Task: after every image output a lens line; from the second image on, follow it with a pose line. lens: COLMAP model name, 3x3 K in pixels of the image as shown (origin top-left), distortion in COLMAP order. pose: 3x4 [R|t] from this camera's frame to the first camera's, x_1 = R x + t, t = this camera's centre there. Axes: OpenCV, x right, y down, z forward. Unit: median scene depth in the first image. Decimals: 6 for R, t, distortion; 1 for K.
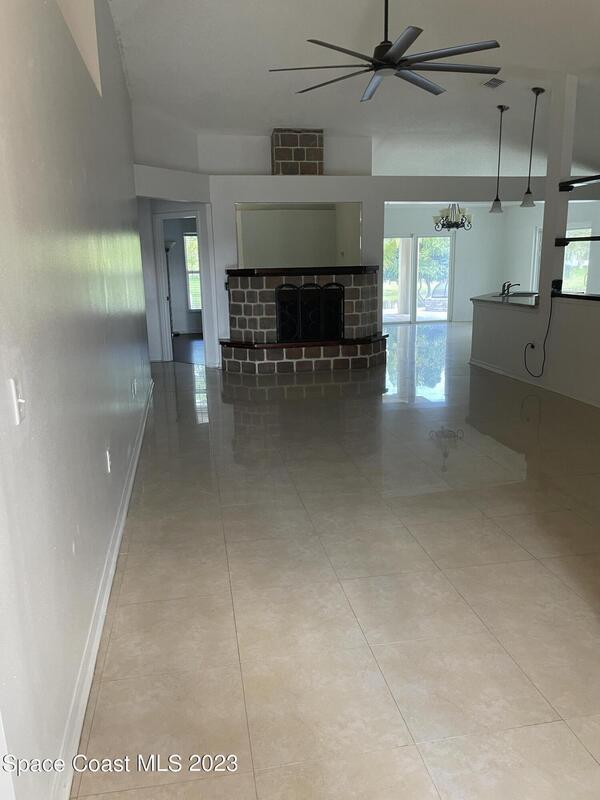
lens RADIAL K [[614.0, 0, 300.9], [0, 614.0, 405.8], [0, 0, 1]] dist [0.059297, -0.047573]
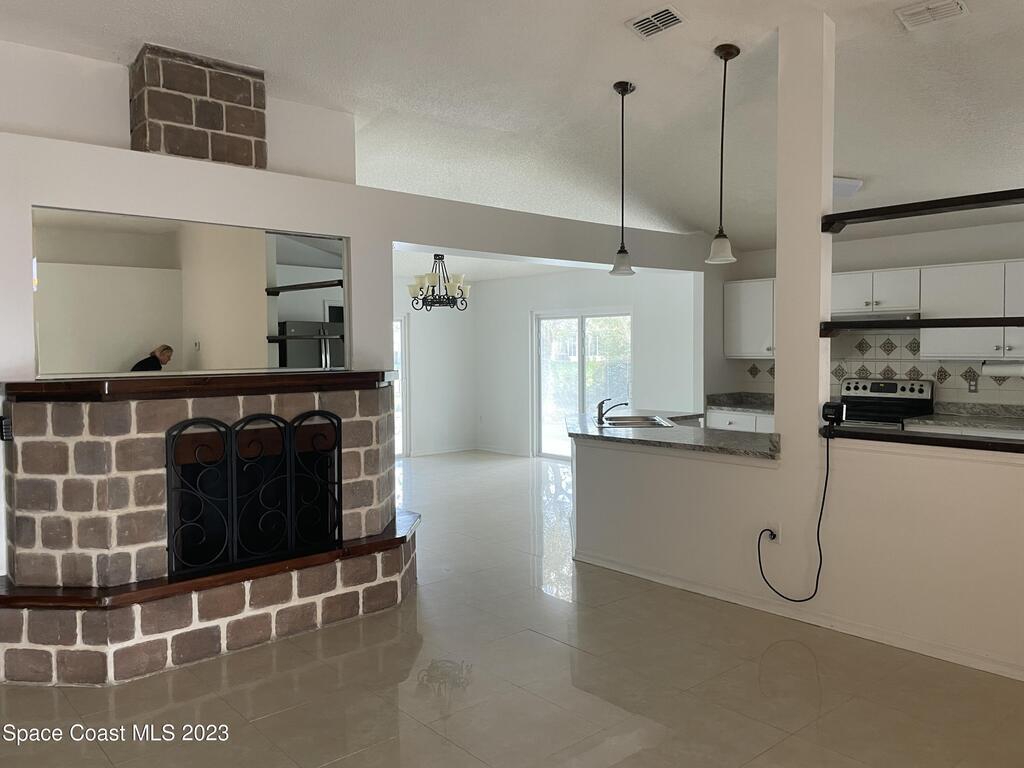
lens RADIAL K [[785.9, 0, 513.5], [0, 785.9, 377.4], [0, 0, 1]] dist [0.059297, -0.047573]
pose [[0.864991, -0.007167, 0.501737, -0.097592], [0.109454, 0.978515, -0.174721, -0.113944], [-0.489705, 0.206049, 0.847191, 0.478814]]
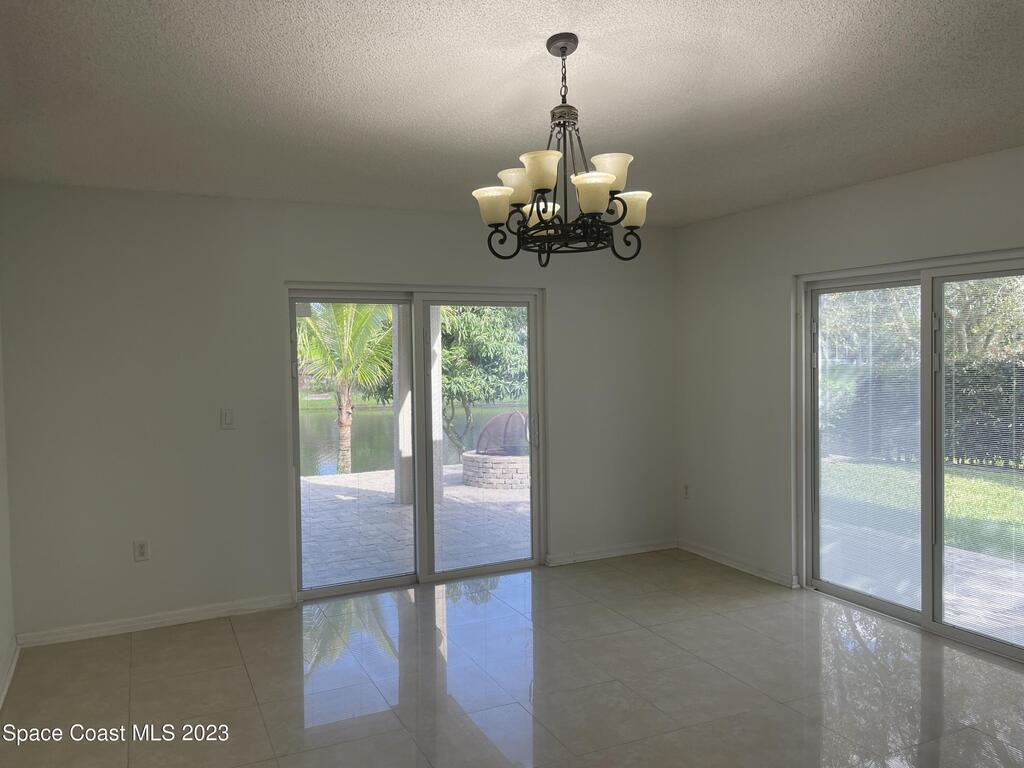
lens RADIAL K [[785.9, 0, 506.9], [0, 785.9, 378.1], [0, 0, 1]] dist [0.059297, -0.047573]
pose [[0.968498, -0.003317, 0.249000, 0.215755], [0.054430, 0.978553, -0.198672, -0.260629], [-0.243001, 0.205967, 0.947907, 1.040603]]
